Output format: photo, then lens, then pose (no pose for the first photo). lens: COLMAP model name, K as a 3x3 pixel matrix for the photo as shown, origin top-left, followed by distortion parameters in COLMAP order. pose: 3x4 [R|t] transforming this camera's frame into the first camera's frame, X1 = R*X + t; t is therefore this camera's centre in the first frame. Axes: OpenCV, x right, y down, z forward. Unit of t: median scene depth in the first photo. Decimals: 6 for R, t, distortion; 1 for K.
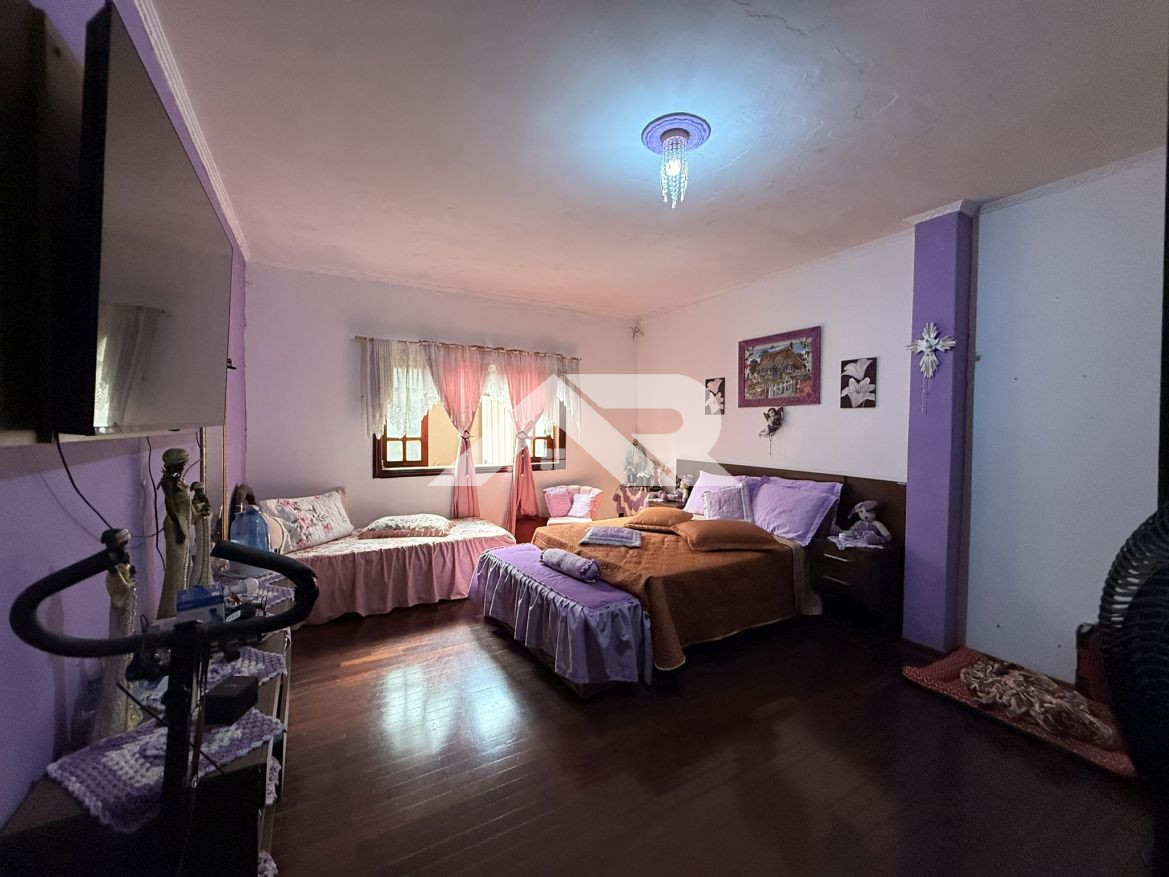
lens RADIAL K [[467.7, 0, 580.8], [0, 467.7, 436.9], [0, 0, 1]] dist [-0.001613, -0.000233]
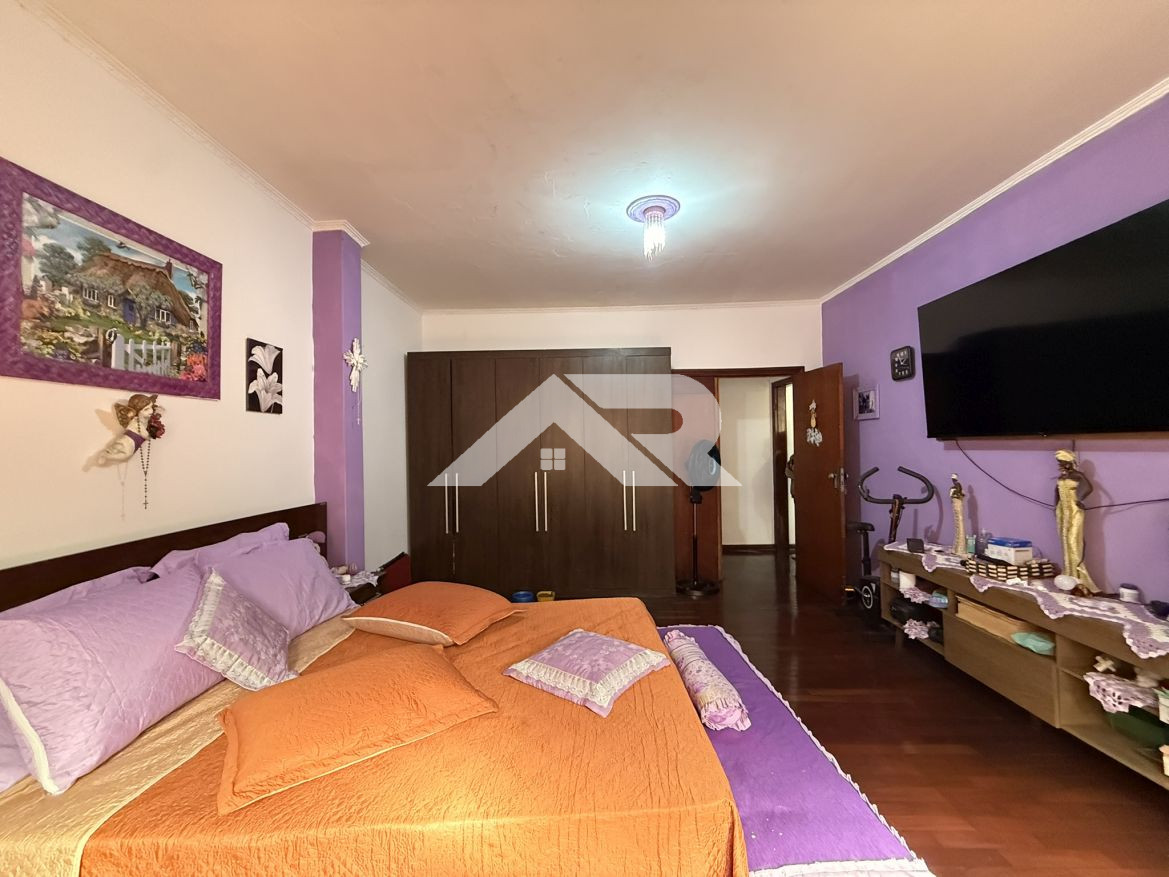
lens RADIAL K [[467.7, 0, 580.8], [0, 467.7, 436.9], [0, 0, 1]] dist [-0.001613, -0.000233]
pose [[-0.856294, 0.021616, 0.516037, -0.156110], [0.031947, 0.999427, 0.011147, -0.017706], [-0.515500, 0.026031, -0.856494, 1.254638]]
